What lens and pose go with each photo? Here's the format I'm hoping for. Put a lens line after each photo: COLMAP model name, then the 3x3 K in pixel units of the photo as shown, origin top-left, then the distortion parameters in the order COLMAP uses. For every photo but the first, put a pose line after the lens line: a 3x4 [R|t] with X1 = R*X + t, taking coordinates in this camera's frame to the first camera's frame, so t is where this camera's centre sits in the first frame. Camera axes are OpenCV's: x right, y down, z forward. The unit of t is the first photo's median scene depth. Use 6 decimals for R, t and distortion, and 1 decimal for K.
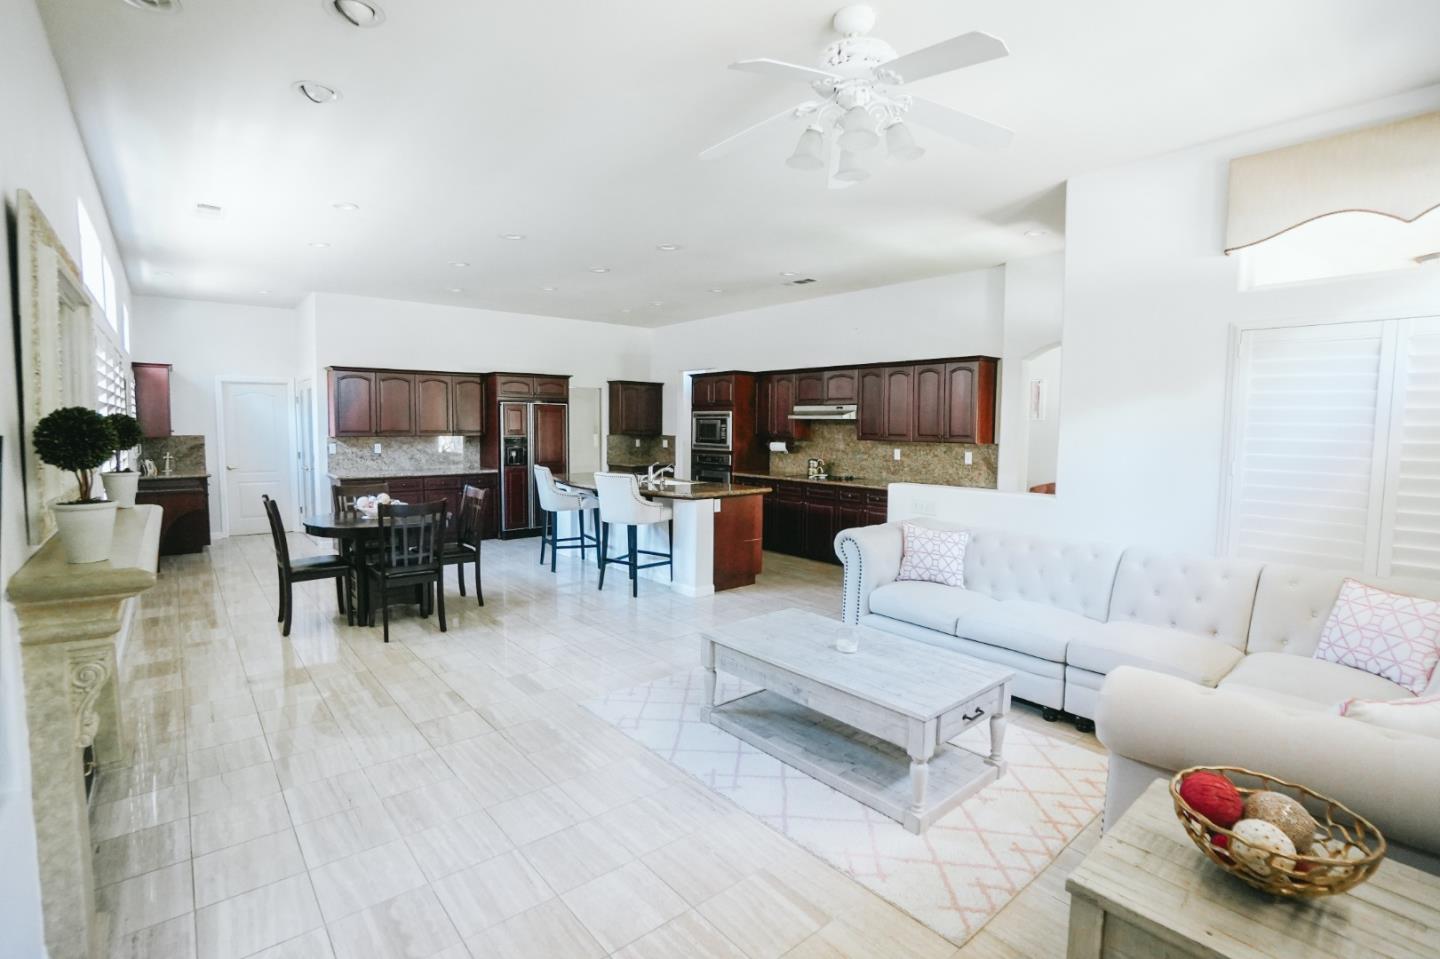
lens RADIAL K [[666.5, 0, 720.0], [0, 666.5, 479.5], [0, 0, 1]] dist [-0.062137, 0.025695]
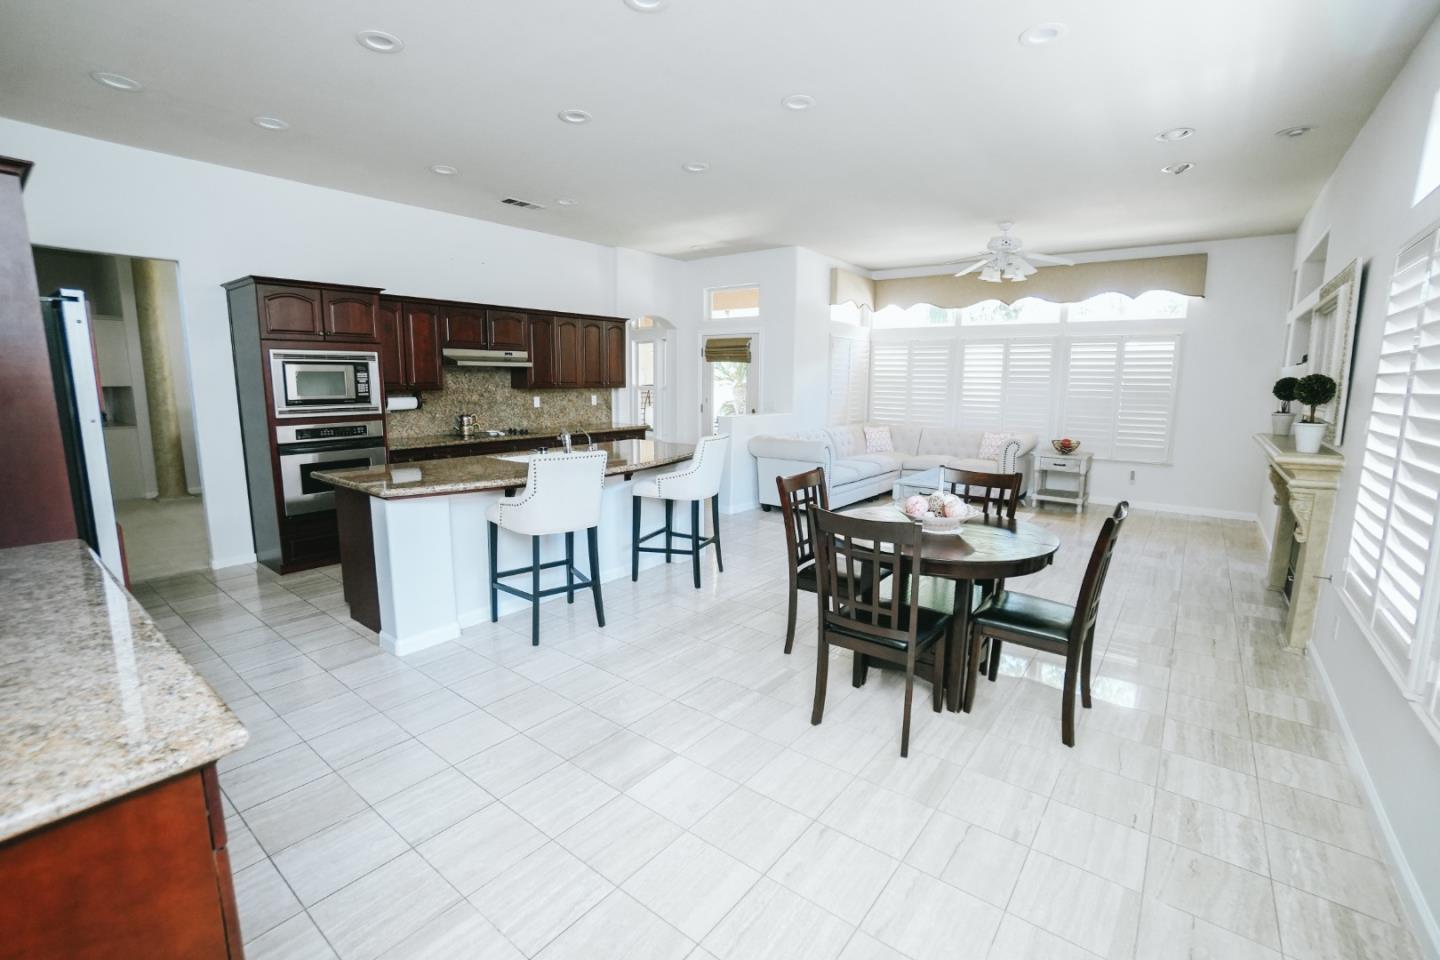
lens RADIAL K [[619.3, 0, 720.0], [0, 619.3, 480.0], [0, 0, 1]] dist [-0.002379, -0.000232]
pose [[-0.207614, -0.172252, 0.962926, -0.789561], [0.069310, 0.979310, 0.190127, -0.088831], [-0.975752, 0.106213, -0.191379, 0.997061]]
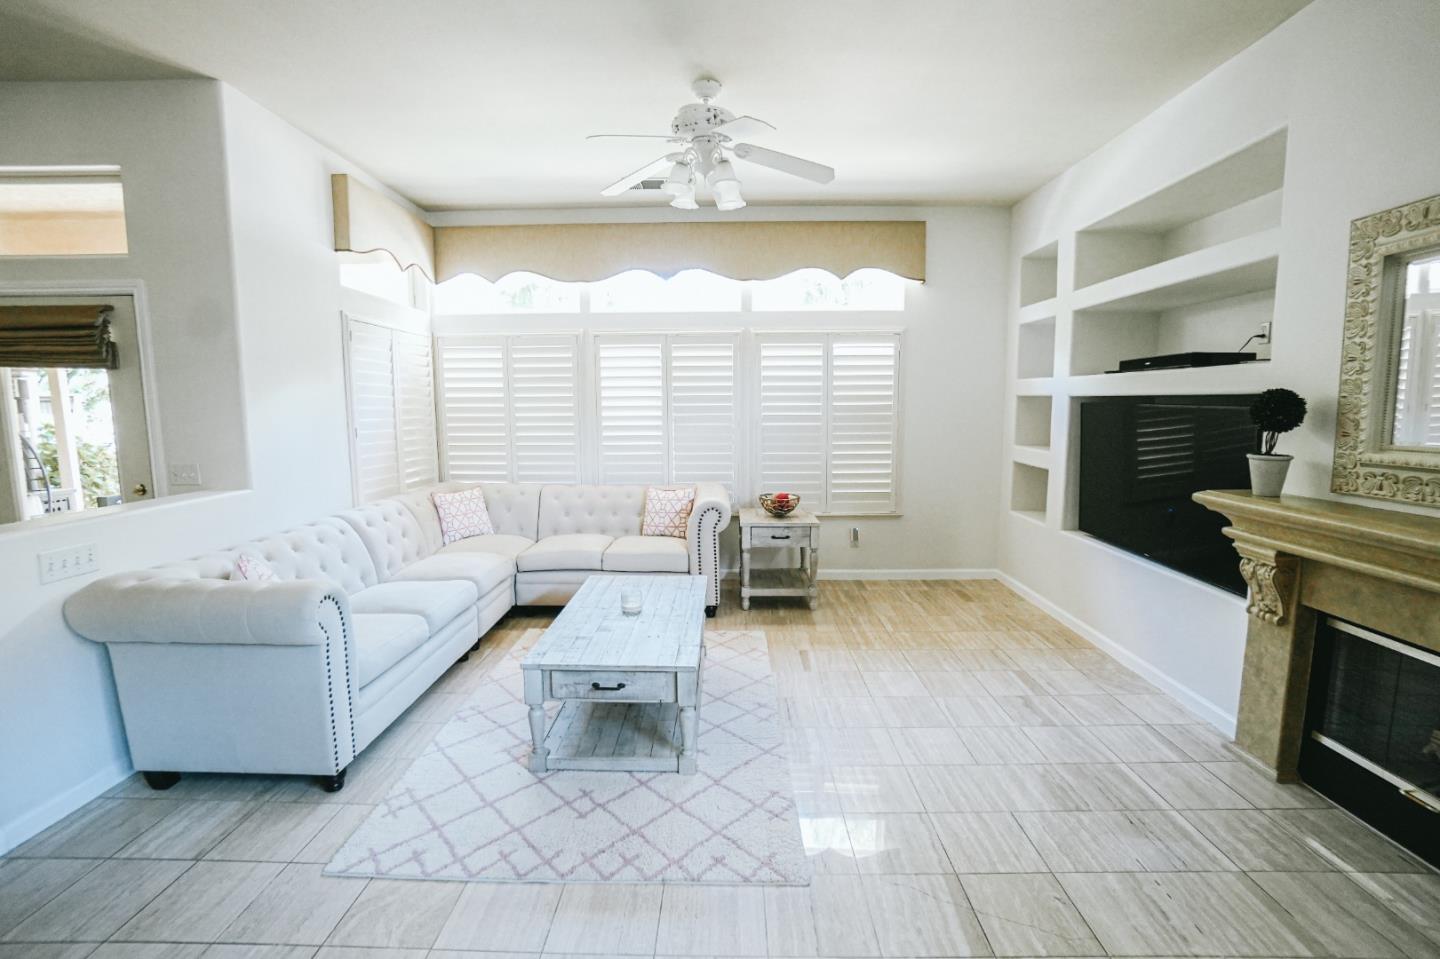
lens RADIAL K [[656.4, 0, 719.3], [0, 656.4, 450.4], [0, 0, 1]] dist [-0.031234, 0.000195]
pose [[-0.752468, -0.055340, 0.656300, -0.268598], [0.054350, 0.987848, 0.145610, -0.064188], [-0.656382, 0.145236, -0.740317, 0.751680]]
